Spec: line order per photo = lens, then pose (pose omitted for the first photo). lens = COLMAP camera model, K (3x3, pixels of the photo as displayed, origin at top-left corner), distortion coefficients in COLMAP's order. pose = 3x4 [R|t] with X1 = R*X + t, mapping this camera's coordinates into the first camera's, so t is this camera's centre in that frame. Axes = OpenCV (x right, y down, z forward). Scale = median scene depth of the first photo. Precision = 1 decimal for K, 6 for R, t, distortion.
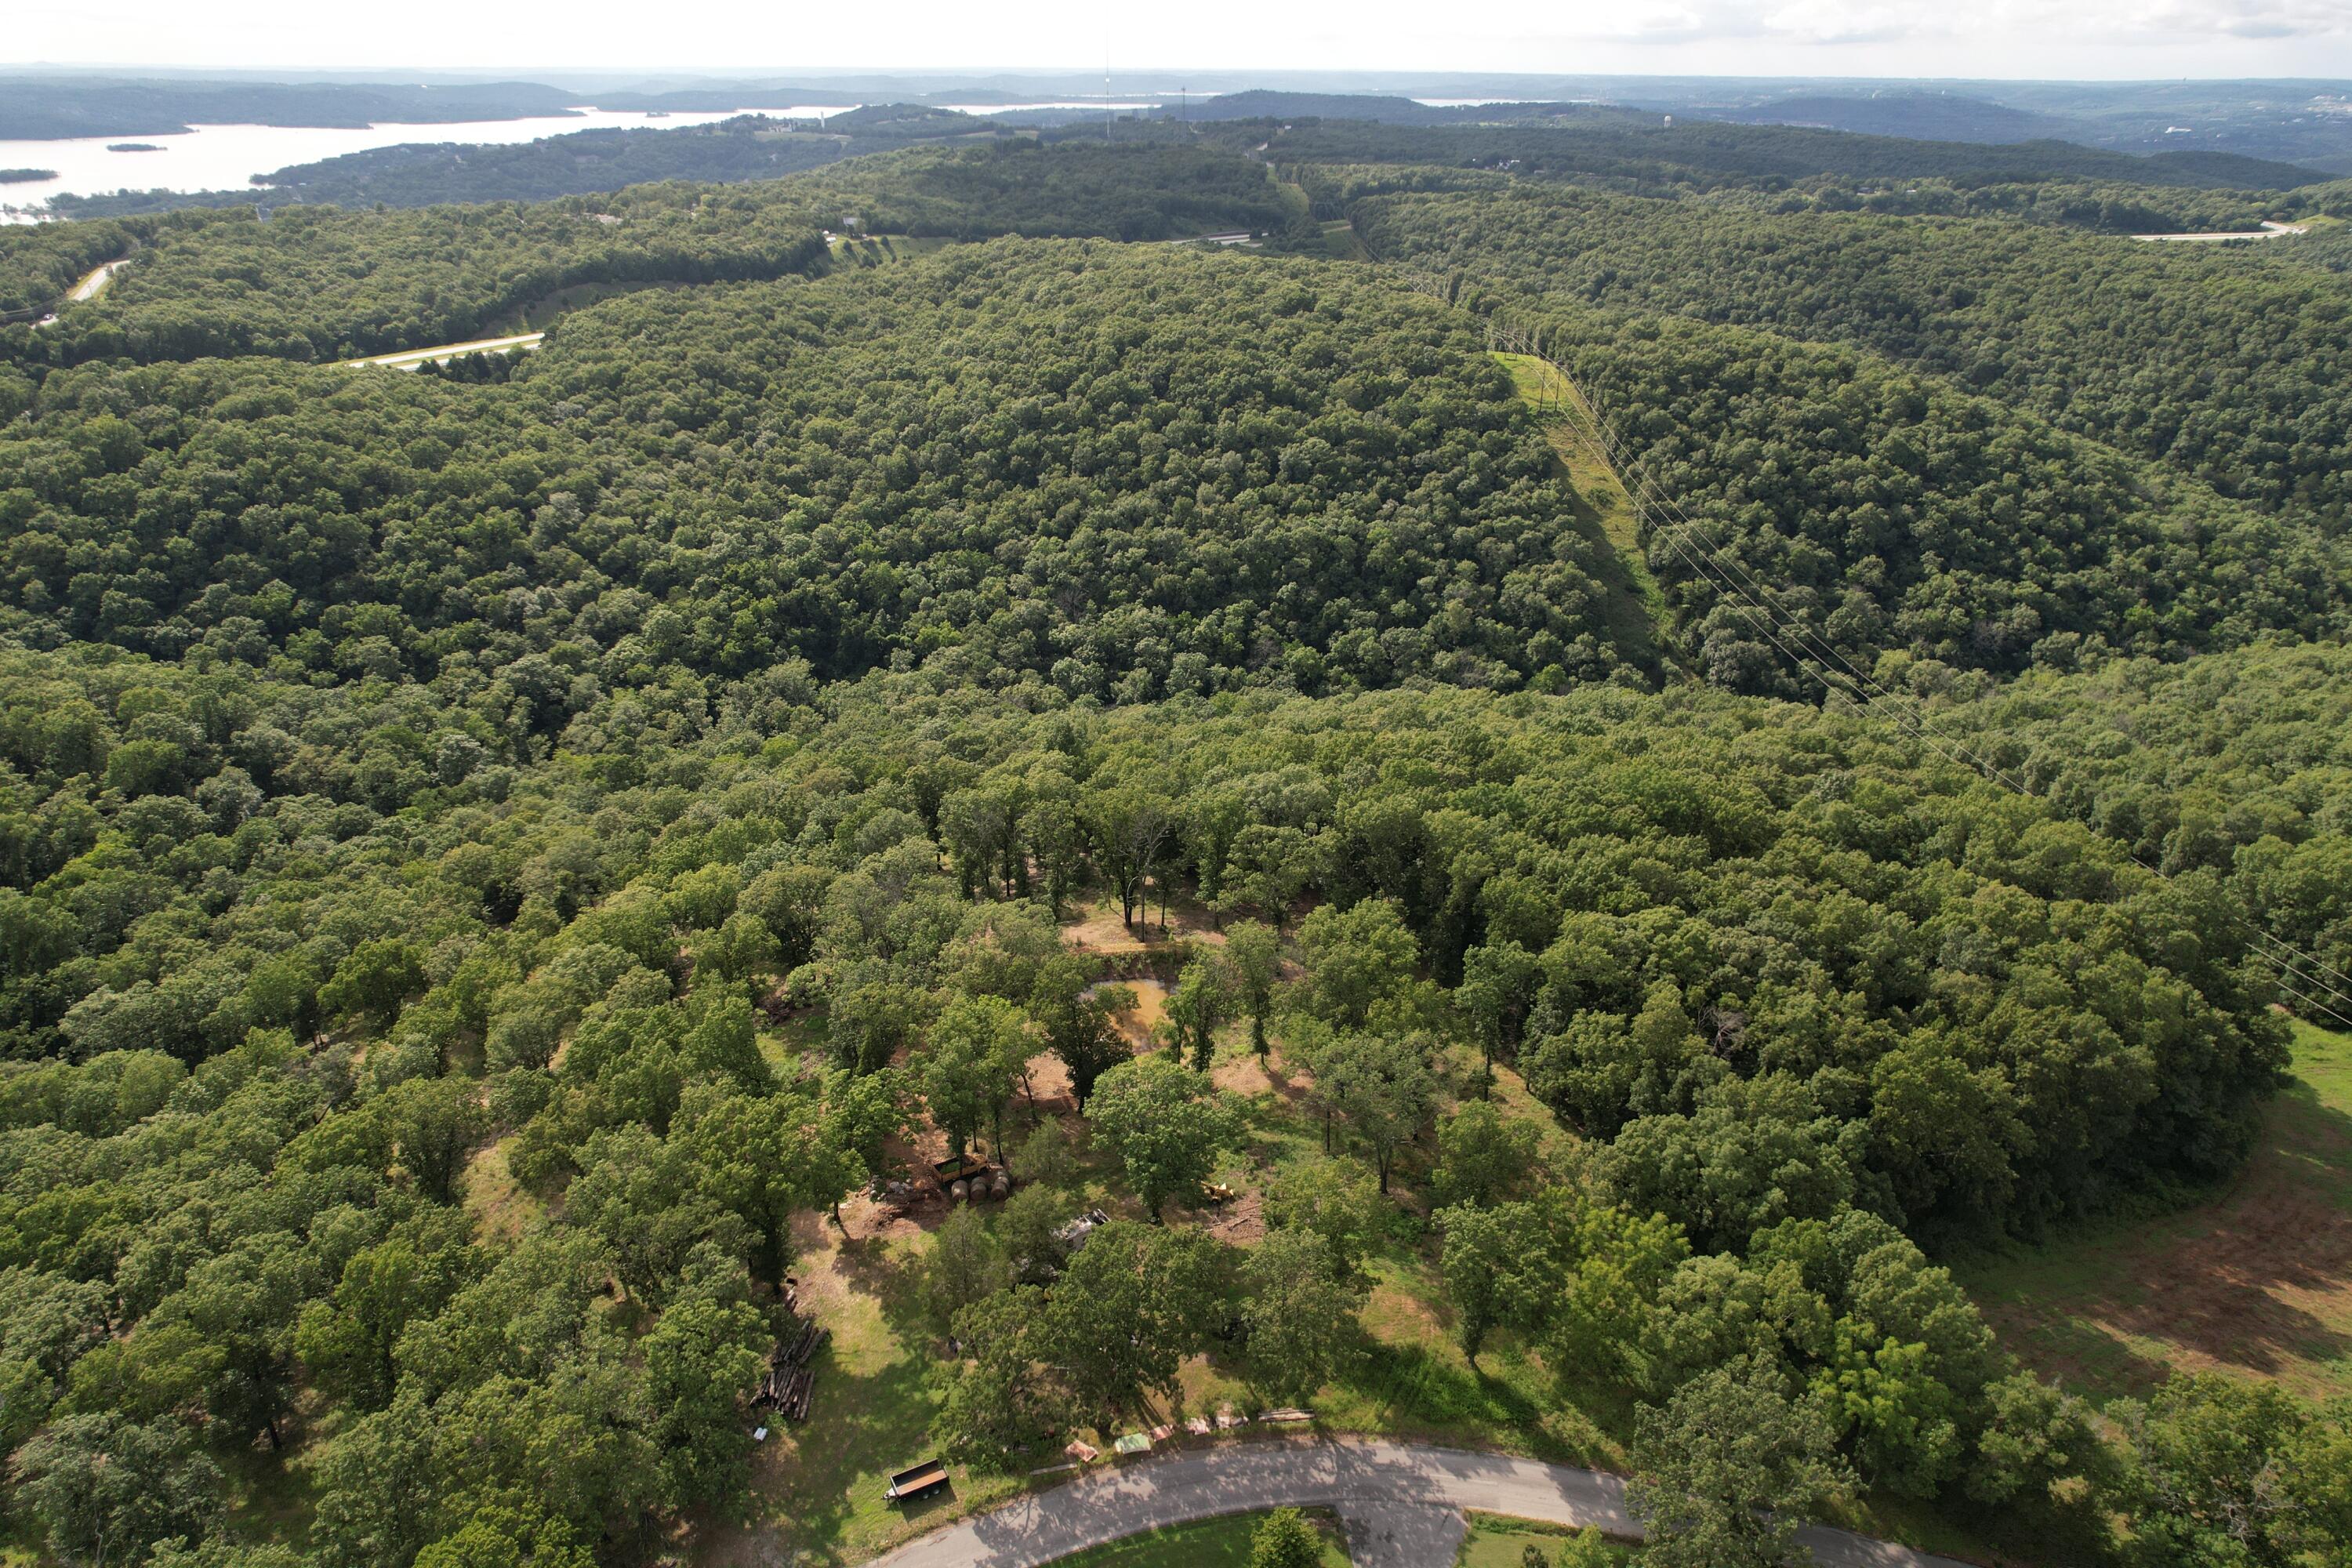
lens RADIAL K [[1502.2, 0, 1180.2], [0, 1502.2, 784.5], [0, 0, 1]] dist [-0.068991, 0.065901]
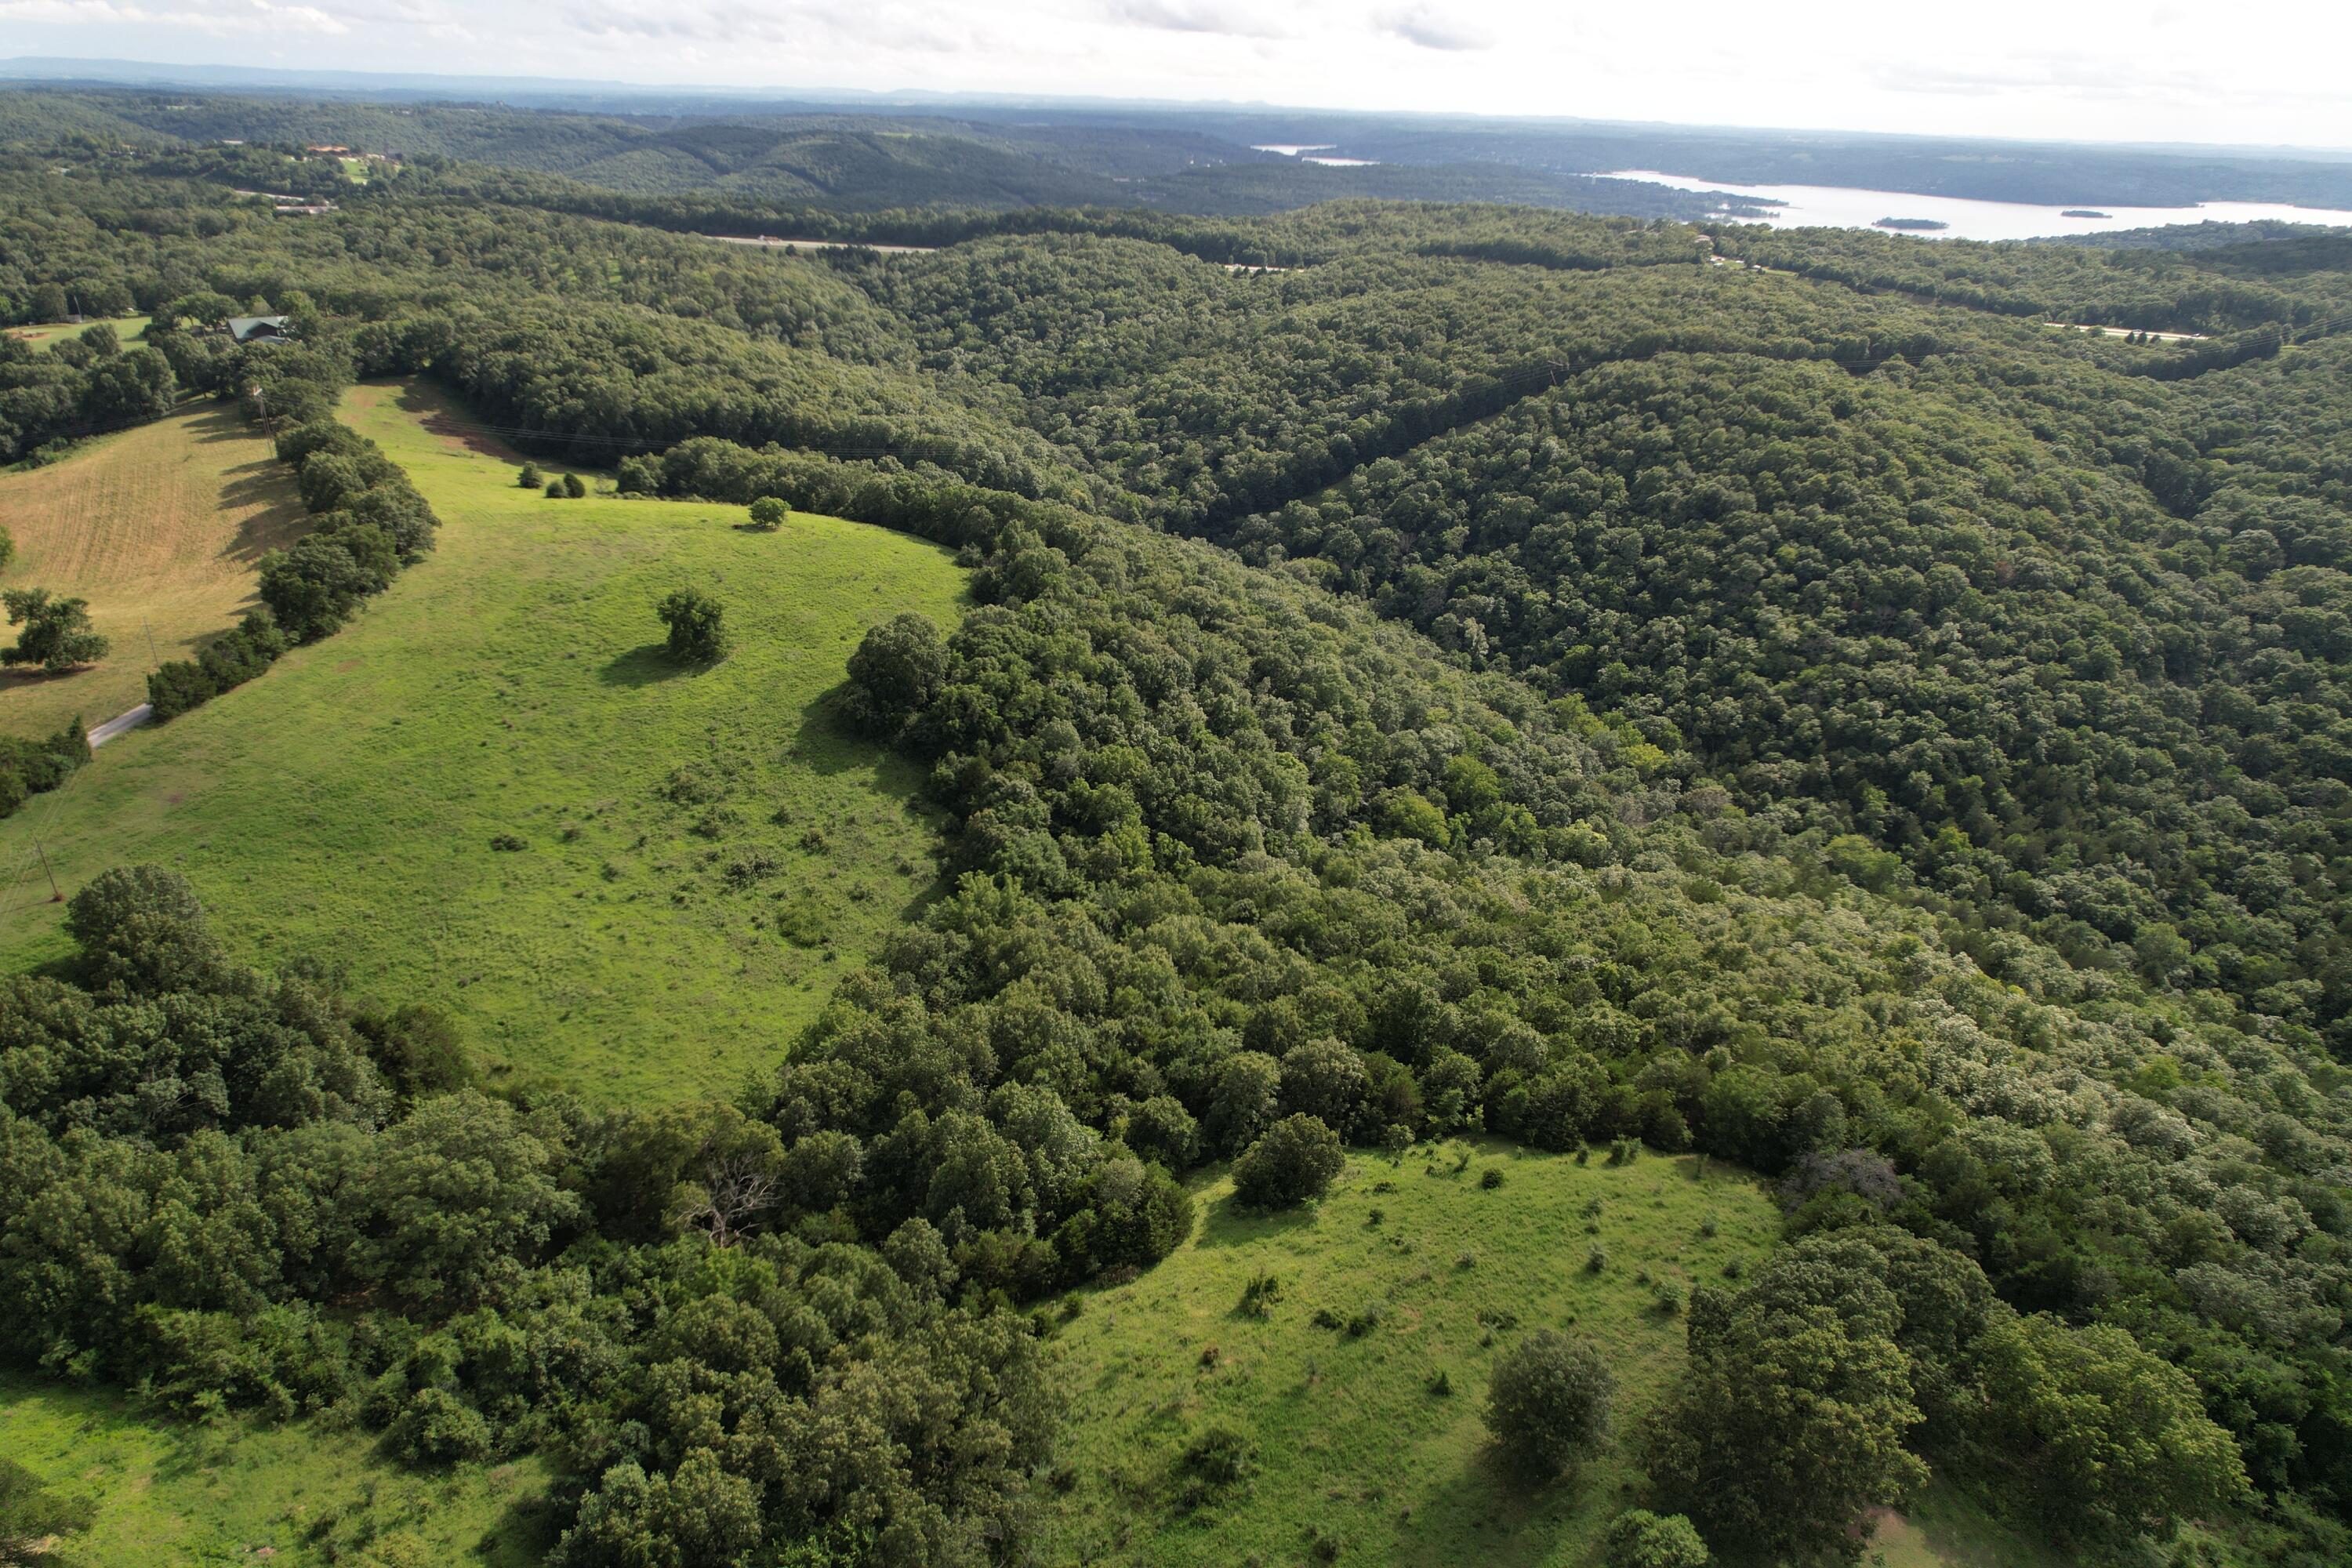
lens RADIAL K [[1502.2, 0, 1182.0], [0, 1502.2, 770.9], [0, 0, 1]] dist [-0.068991, 0.065901]
pose [[0.334811, 0.393770, -0.856065, 1.645271], [-0.440397, 0.868560, 0.227276, -0.176108], [0.833038, 0.300914, 0.464218, 0.386044]]
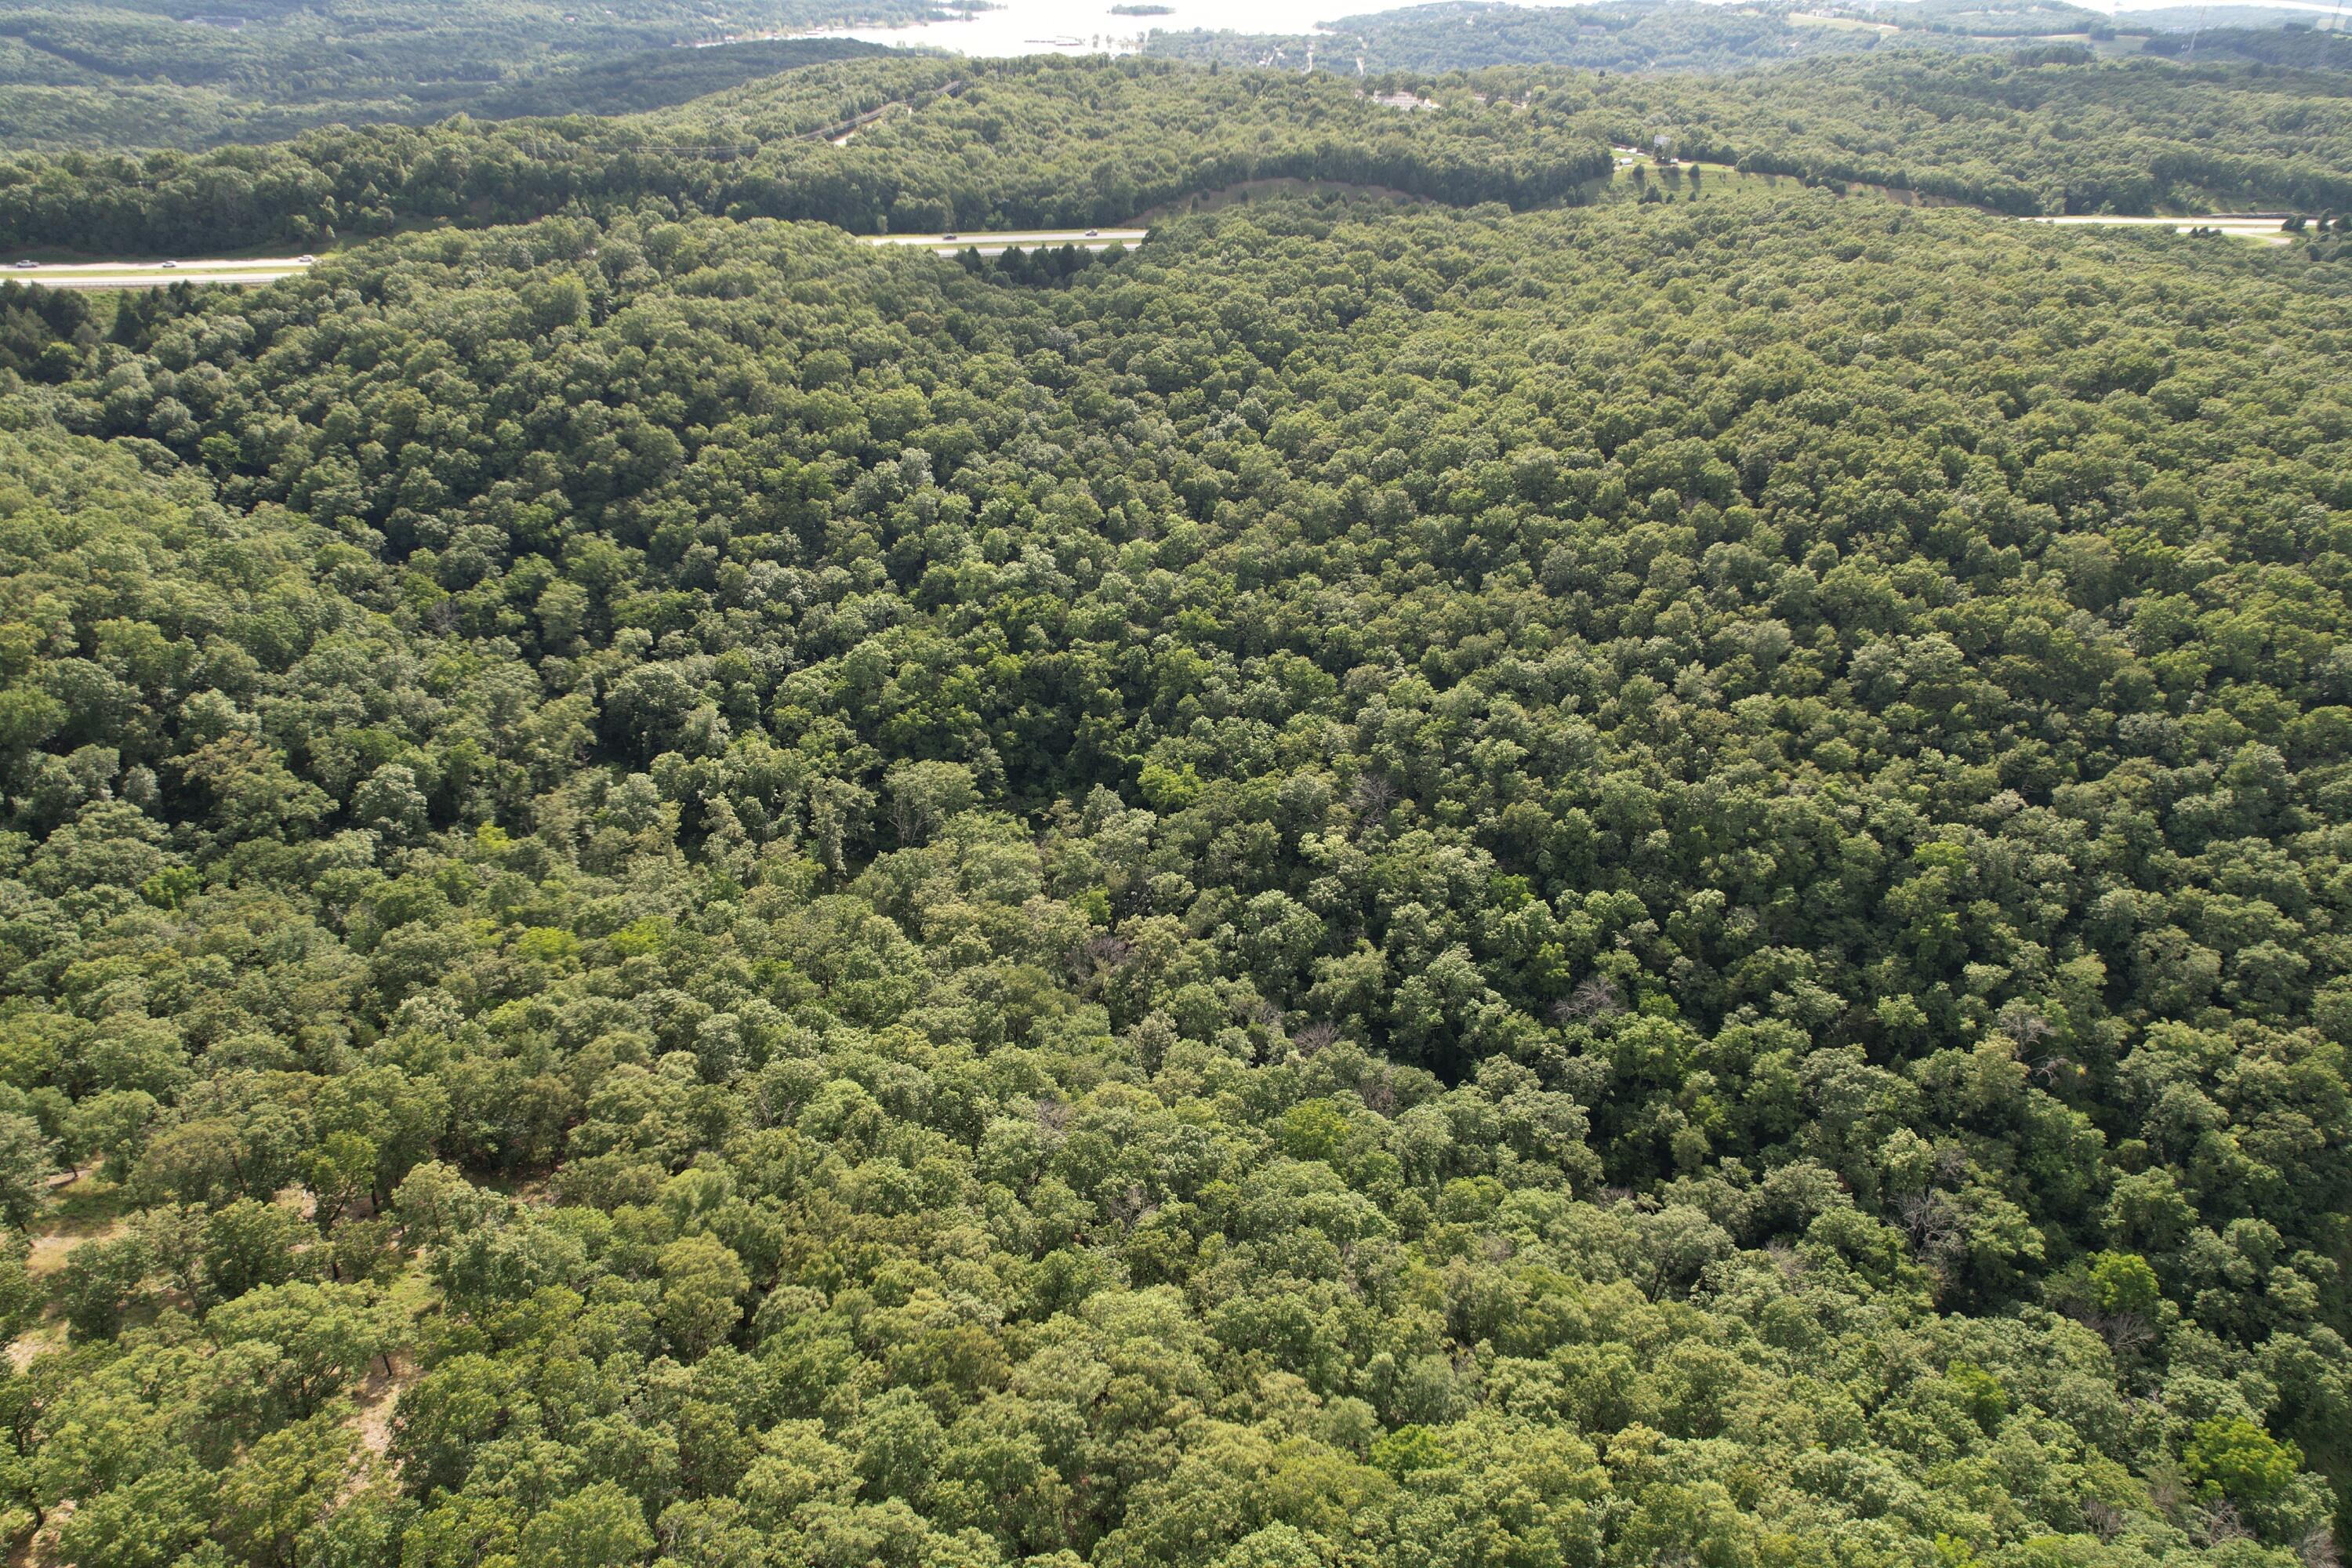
lens RADIAL K [[1502.2, 0, 1178.3], [0, 1502.2, 788.3], [0, 0, 1]] dist [-0.068991, 0.065901]
pose [[0.788912, 0.333516, -0.516125, 0.197932], [-0.295067, 0.942337, 0.157912, -0.206333], [0.539030, 0.027713, 0.841831, 0.417282]]
